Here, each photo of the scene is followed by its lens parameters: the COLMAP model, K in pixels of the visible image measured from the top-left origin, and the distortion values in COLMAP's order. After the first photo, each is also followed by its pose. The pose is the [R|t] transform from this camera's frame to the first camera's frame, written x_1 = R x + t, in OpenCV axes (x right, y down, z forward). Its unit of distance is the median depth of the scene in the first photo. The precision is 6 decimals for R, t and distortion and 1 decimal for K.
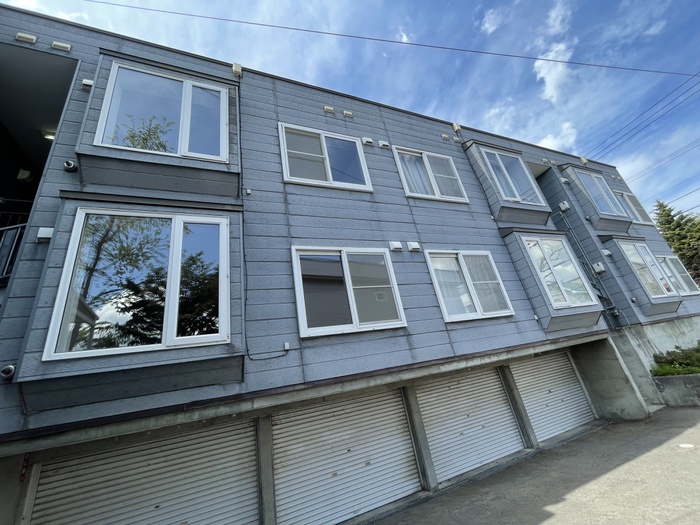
lens RADIAL K [[282.1, 0, 360.8], [0, 282.1, 272.6], [0, 0, 1]] dist [-0.001358, -0.000335]
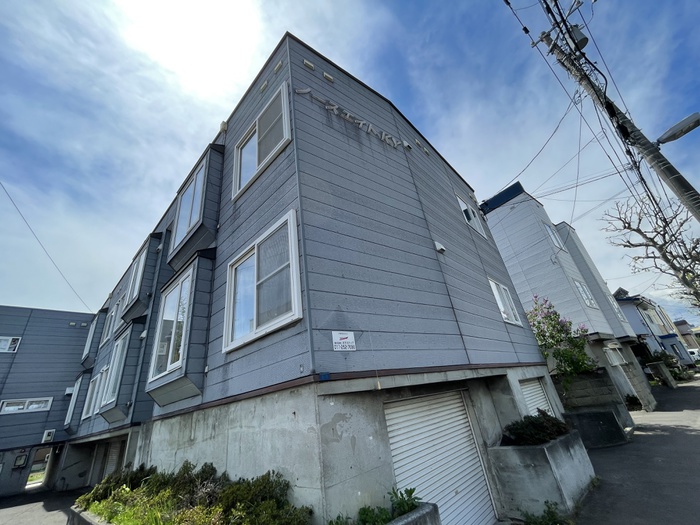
lens RADIAL K [[281.1, 0, 350.0], [0, 281.1, 262.5], [0, 0, 1]] dist [-0.000514, -0.000115]
pose [[0.419127, -0.286353, -0.861588, 0.854448], [0.407895, 0.907191, -0.103085, 0.194998], [0.811144, -0.308232, 0.497030, 0.847002]]
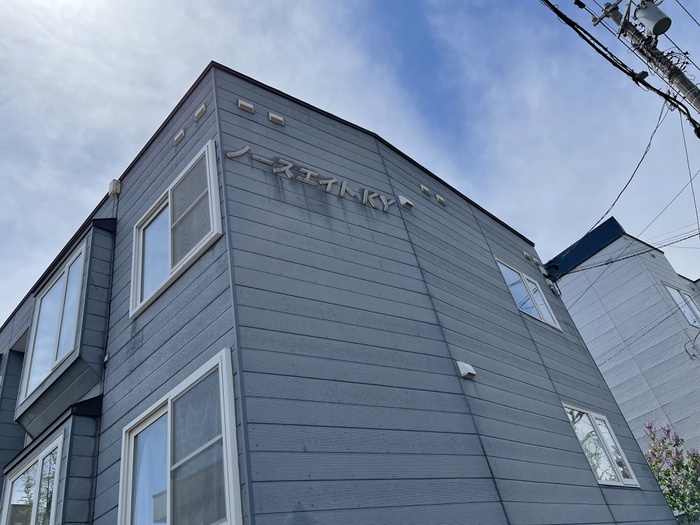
lens RADIAL K [[522.4, 0, 350.0], [0, 522.4, 262.5], [0, 0, 1]] dist [0.098028, -0.123968]
pose [[0.406427, -0.451626, -0.794261, 1.113983], [0.467121, 0.849808, -0.244183, 0.123254], [0.785249, -0.271773, 0.556349, 0.830880]]
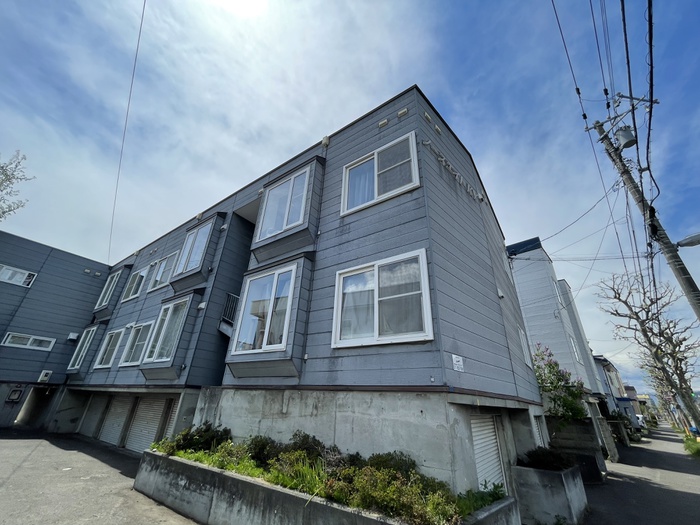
lens RADIAL K [[281.1, 0, 350.0], [0, 281.1, 262.5], [0, 0, 1]] dist [-0.000514, -0.000115]
pose [[0.521866, -0.183168, -0.833130, 0.823121], [0.199061, 0.975859, -0.089858, -0.011028], [0.829476, -0.118950, 0.545730, 0.378393]]
